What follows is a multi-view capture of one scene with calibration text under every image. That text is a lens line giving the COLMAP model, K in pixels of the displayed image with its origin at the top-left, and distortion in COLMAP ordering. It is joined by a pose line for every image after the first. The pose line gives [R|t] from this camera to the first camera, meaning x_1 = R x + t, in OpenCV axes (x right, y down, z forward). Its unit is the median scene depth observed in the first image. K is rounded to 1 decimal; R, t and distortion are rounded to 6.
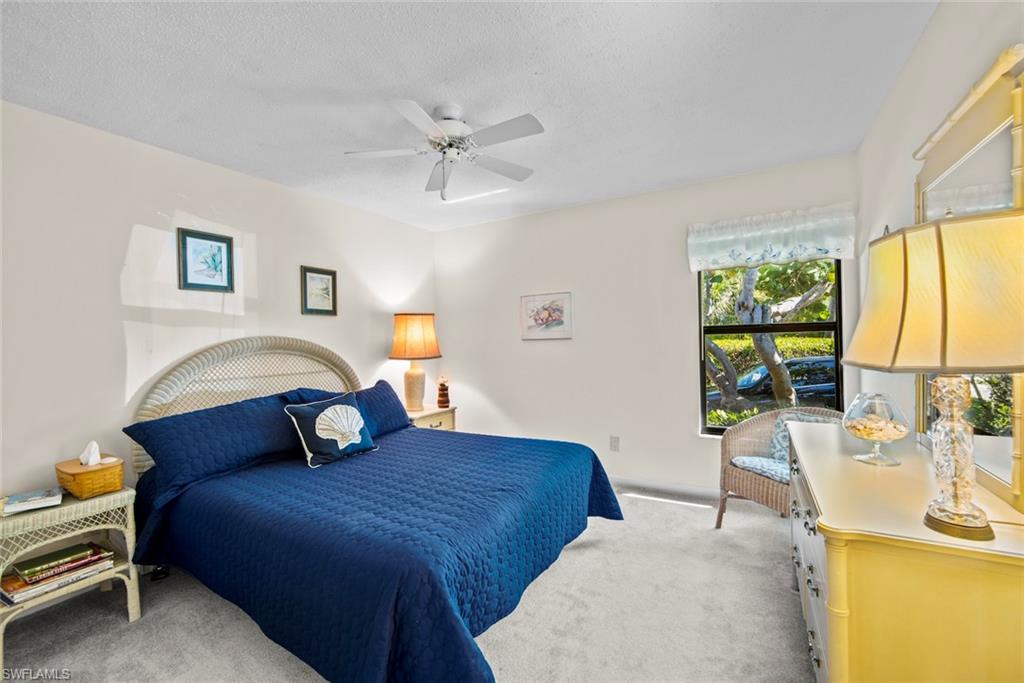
lens RADIAL K [[408.9, 0, 519.5], [0, 408.9, 339.5], [0, 0, 1]] dist [-0.009541, -0.000598]
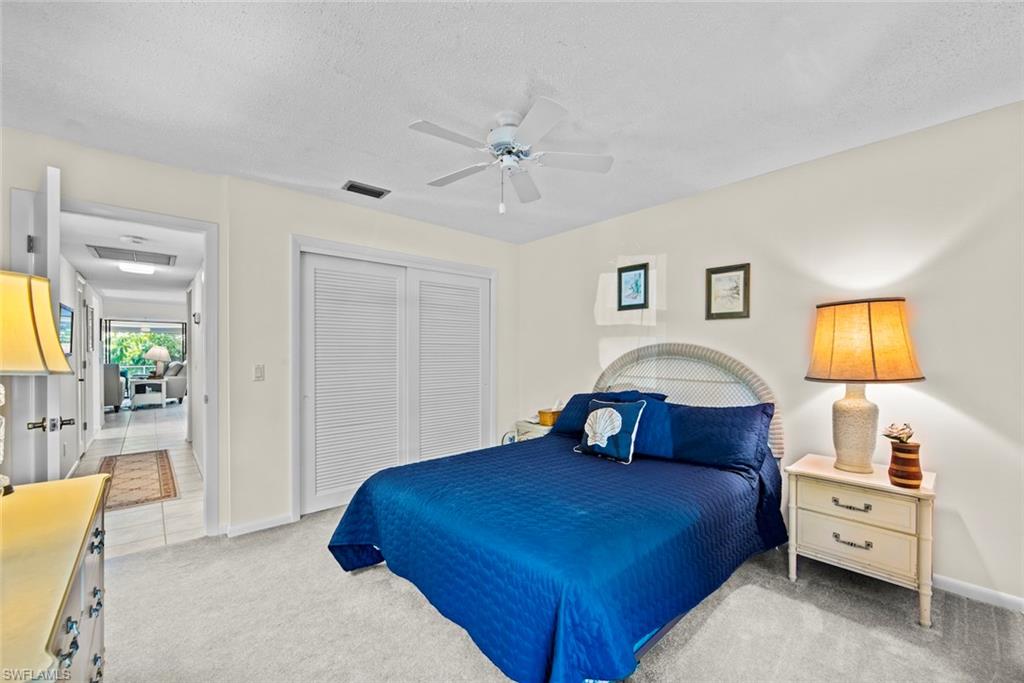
lens RADIAL K [[408.9, 0, 516.8], [0, 408.9, 347.8], [0, 0, 1]] dist [-0.009541, -0.000598]
pose [[-0.298081, 0.004893, -0.954528, 0.572901], [-0.002736, 0.999978, 0.005980, -0.001392], [0.954537, 0.004394, -0.298061, 0.966399]]
